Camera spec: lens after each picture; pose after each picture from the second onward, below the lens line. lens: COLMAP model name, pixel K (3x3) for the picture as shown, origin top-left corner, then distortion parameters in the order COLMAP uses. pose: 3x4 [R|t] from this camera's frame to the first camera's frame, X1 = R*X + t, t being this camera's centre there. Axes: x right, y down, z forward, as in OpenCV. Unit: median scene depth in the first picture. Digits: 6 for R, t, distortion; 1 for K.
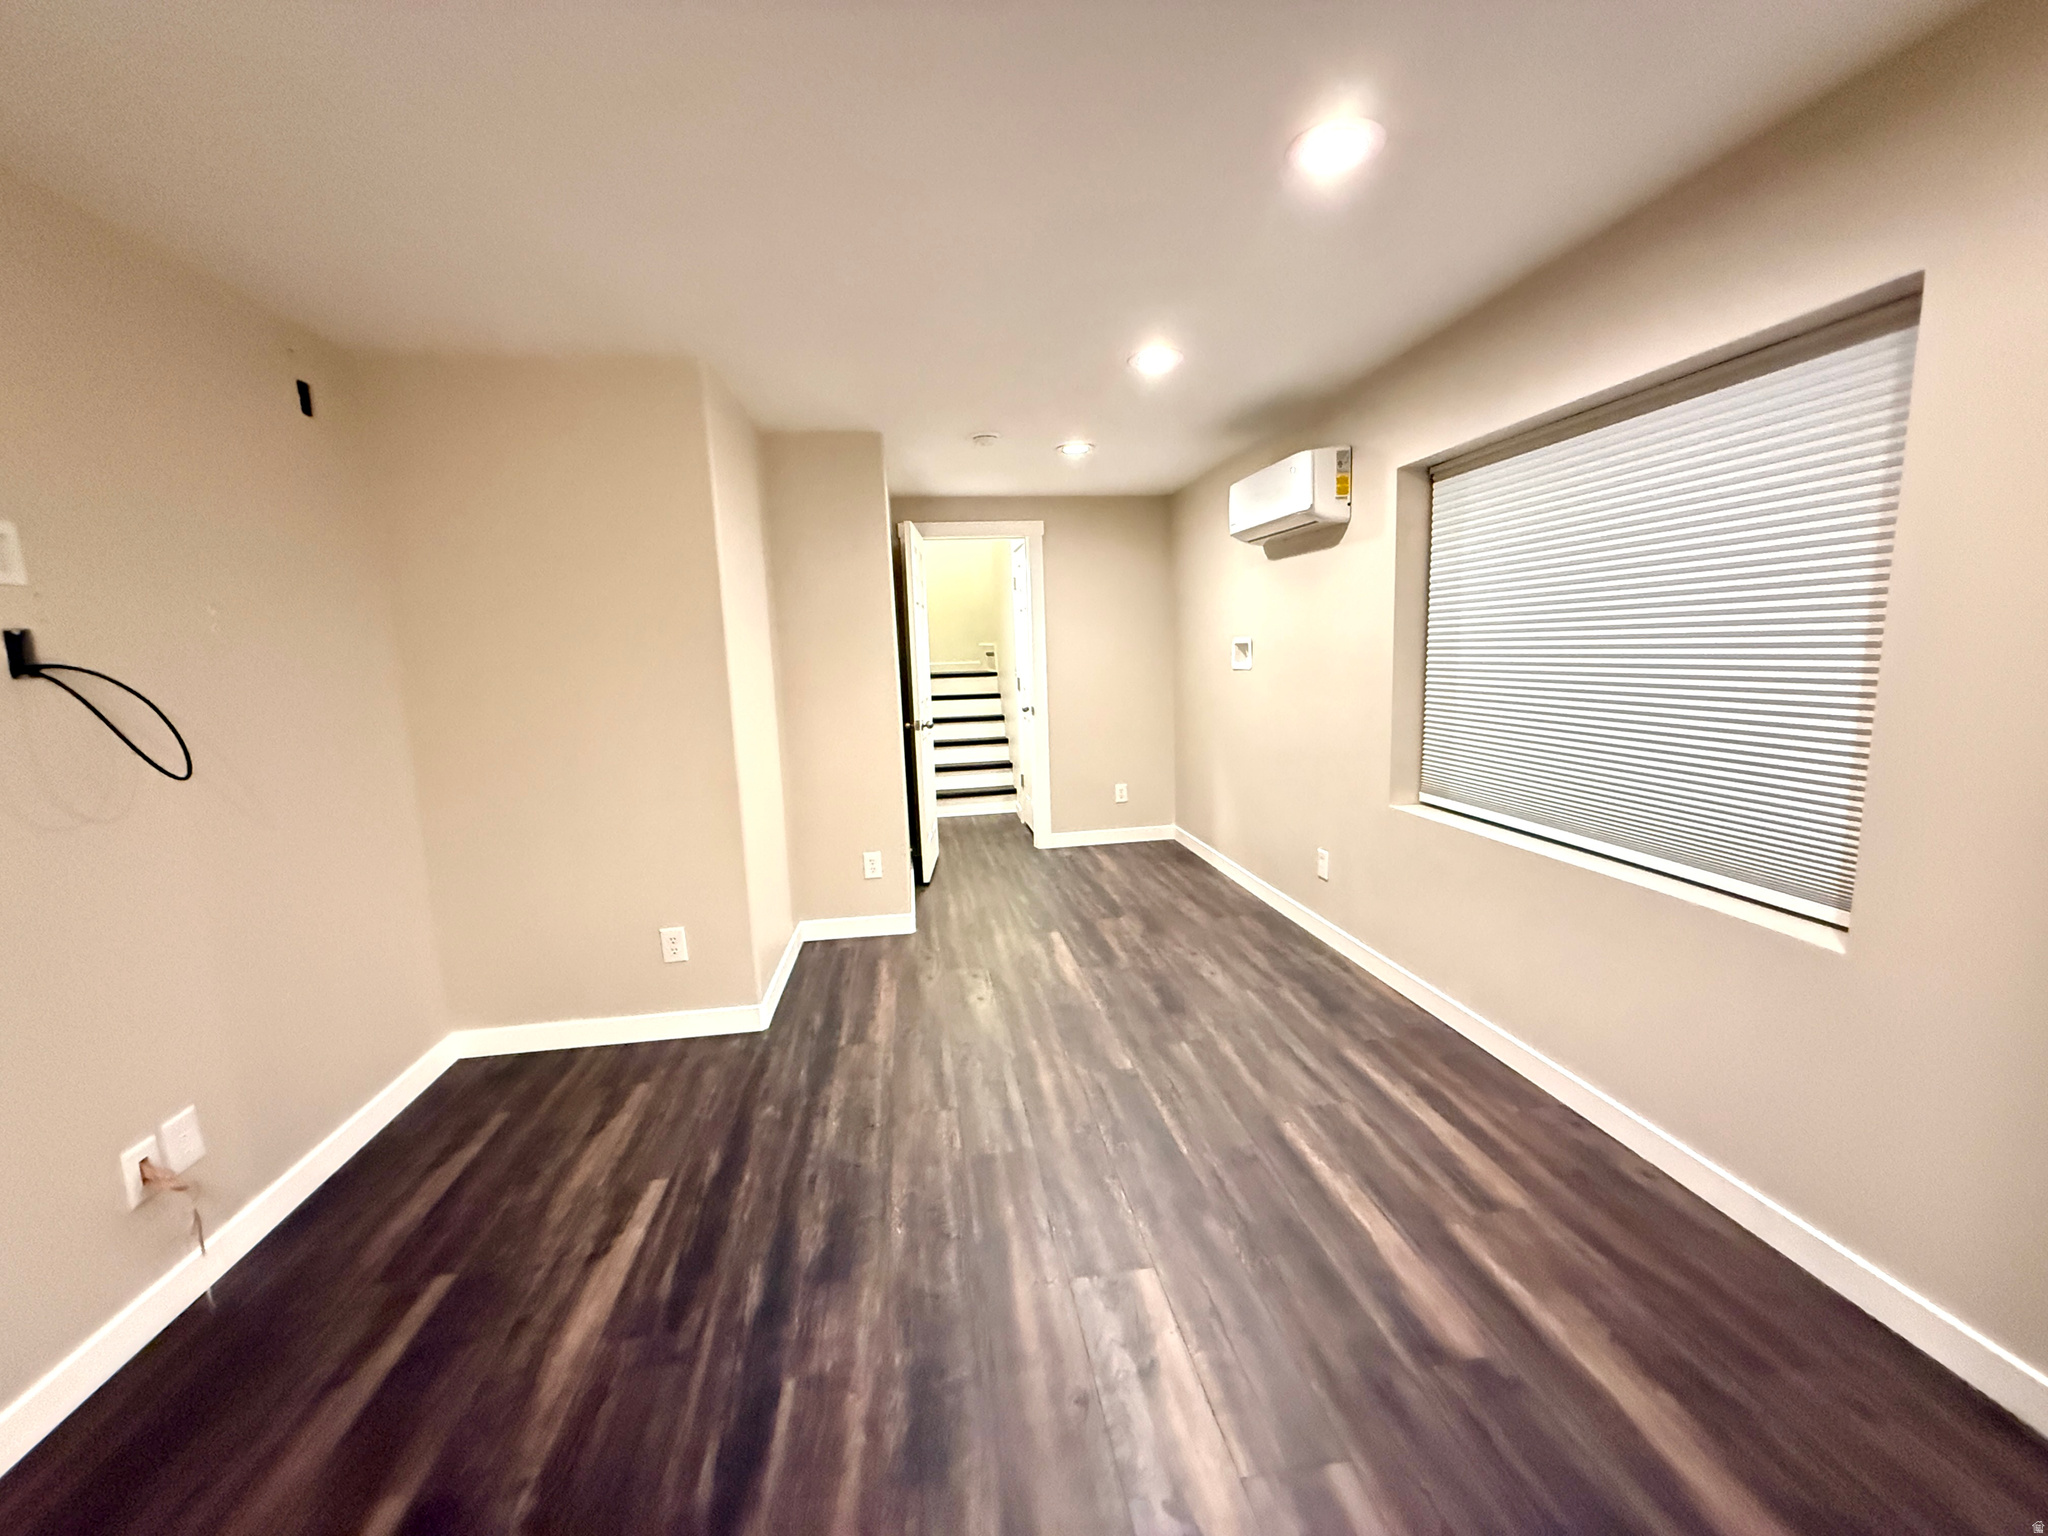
lens RADIAL K [[845.9, 0, 1011.2], [0, 845.9, 765.6], [0, 0, 1]] dist [0.003482, 0.000187]
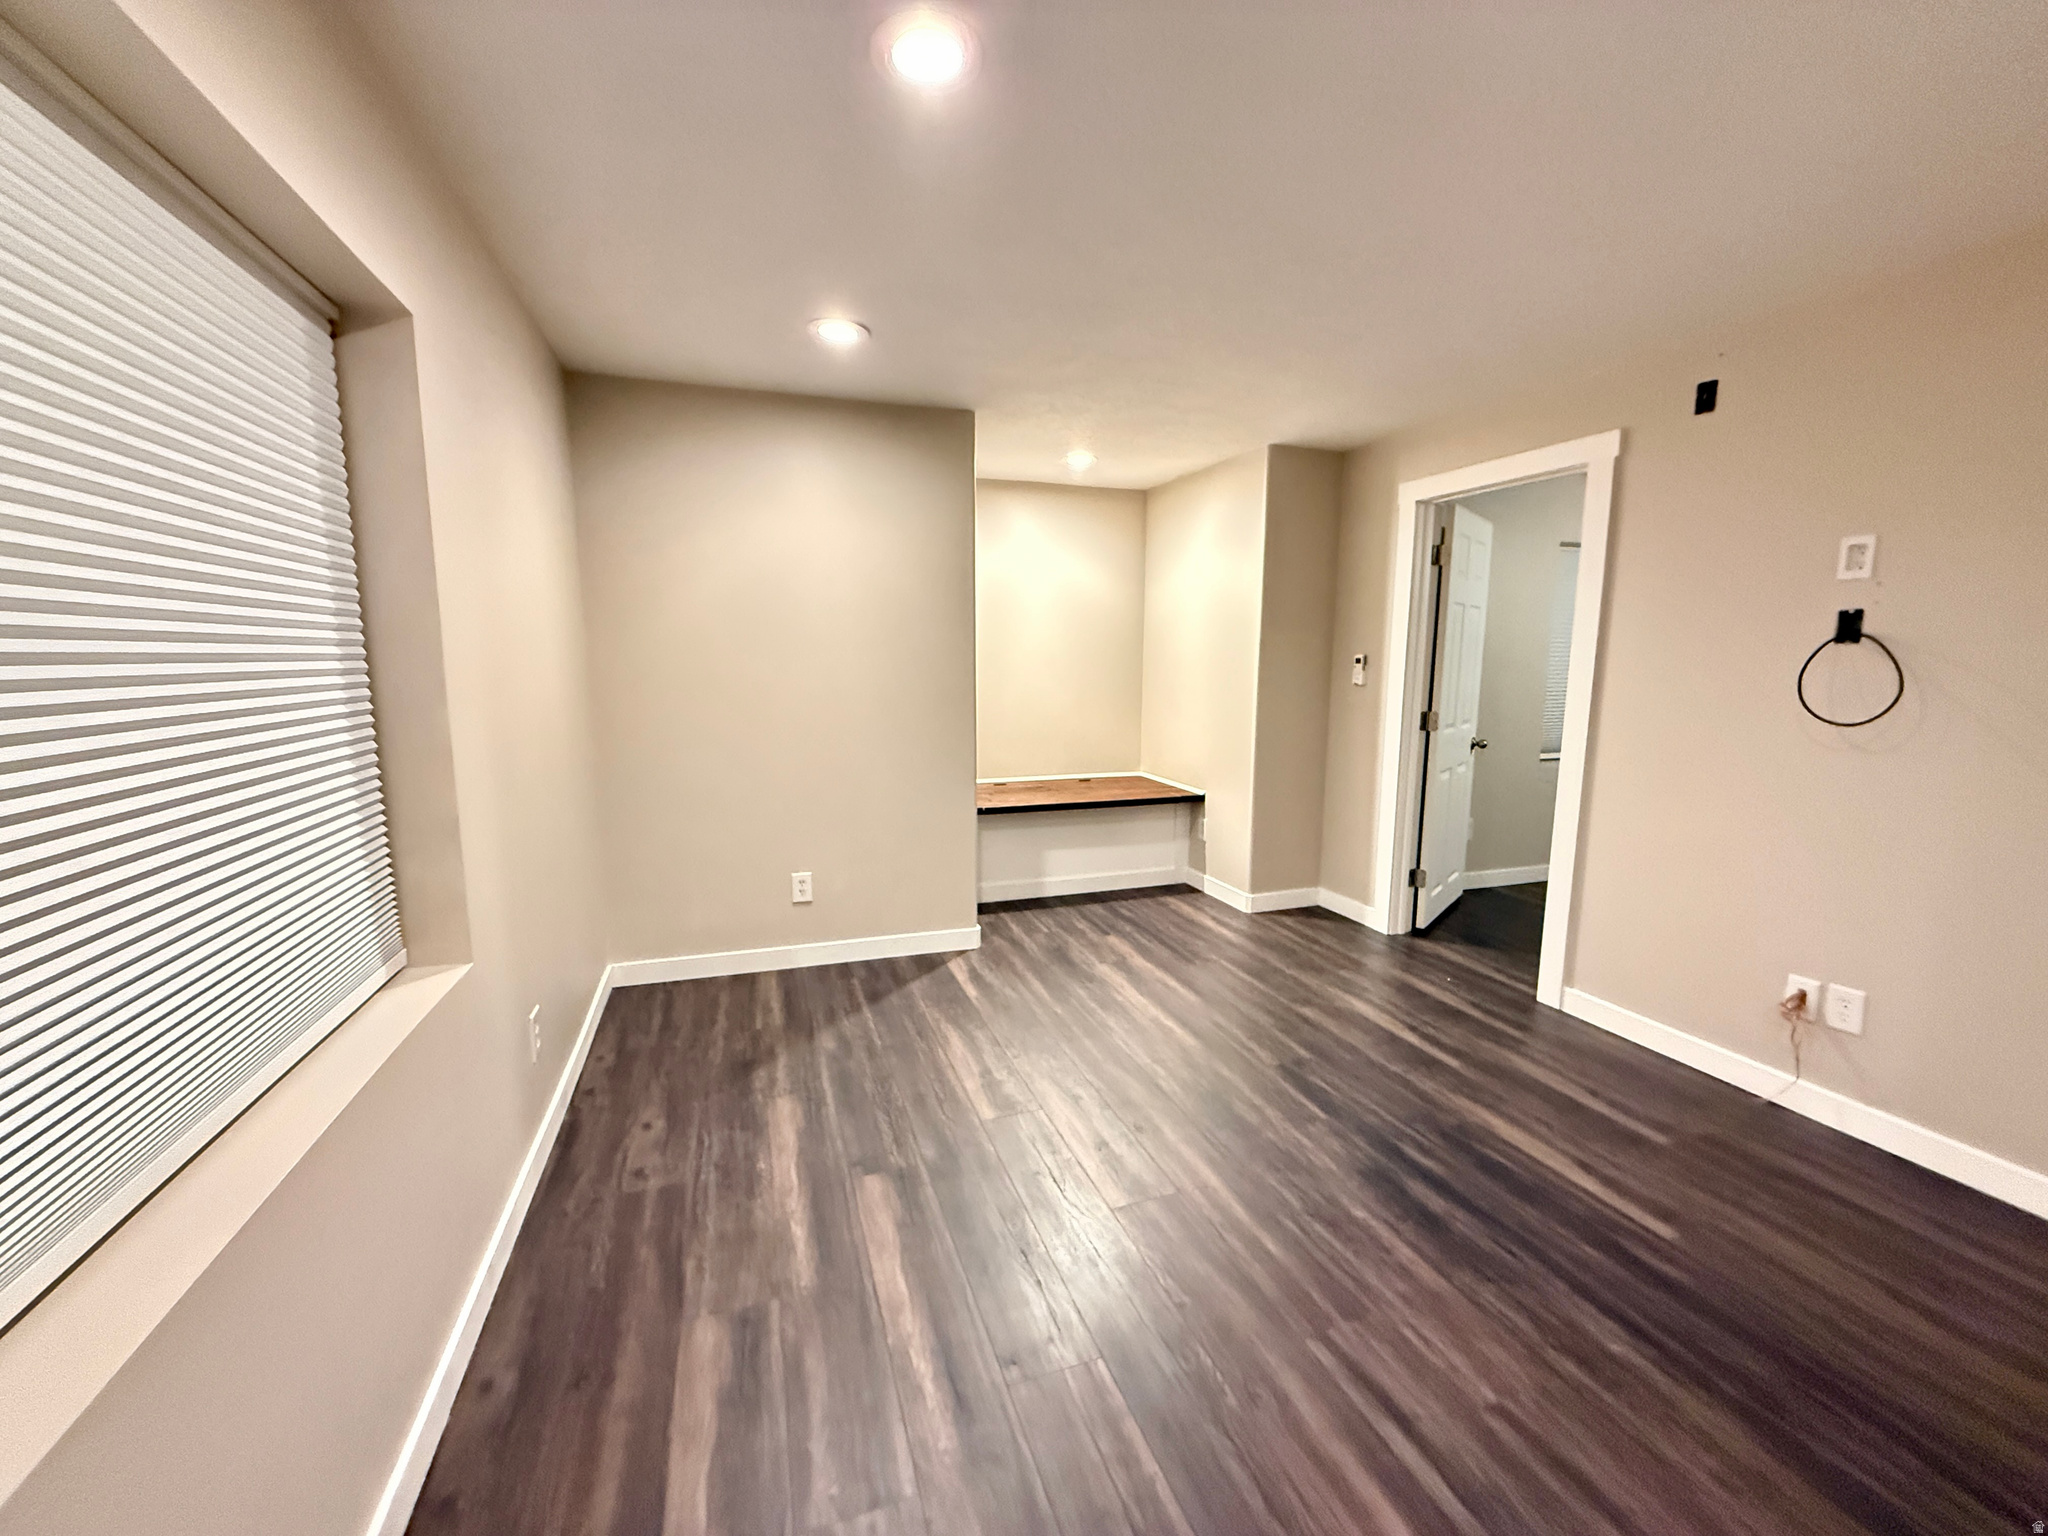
lens RADIAL K [[845.9, 0, 1026.9], [0, 845.9, 774.6], [0, 0, 1]] dist [0.003482, 0.000187]
pose [[-0.978450, 0.061987, -0.196958, 0.441823], [0.003401, 0.958583, 0.284794, -0.256325], [0.206454, 0.277987, -0.938136, 1.788634]]
